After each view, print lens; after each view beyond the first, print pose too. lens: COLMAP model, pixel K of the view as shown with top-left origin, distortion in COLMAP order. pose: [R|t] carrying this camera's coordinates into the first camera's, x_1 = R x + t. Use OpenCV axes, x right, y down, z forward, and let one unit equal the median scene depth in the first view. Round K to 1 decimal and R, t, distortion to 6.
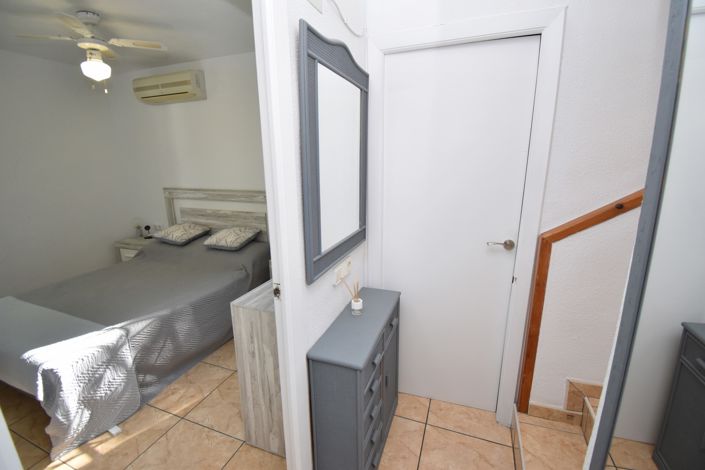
lens RADIAL K [[311.1, 0, 354.0], [0, 311.1, 235.1], [0, 0, 1]] dist [0.026017, -0.025883]
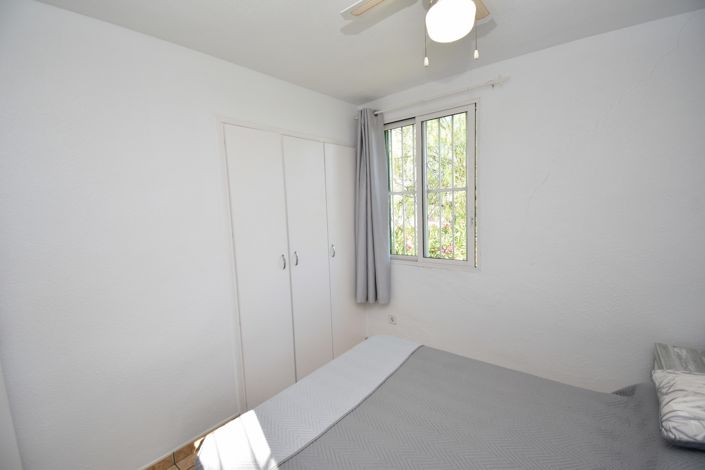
lens RADIAL K [[308.4, 0, 352.5], [0, 308.4, 235.0], [0, 0, 1]] dist [0.000415, -0.014807]
pose [[-0.318934, 0.115269, -0.940741, -0.181992], [-0.178213, 0.967578, 0.178976, -0.171983], [0.930871, 0.224734, -0.288051, 0.723170]]
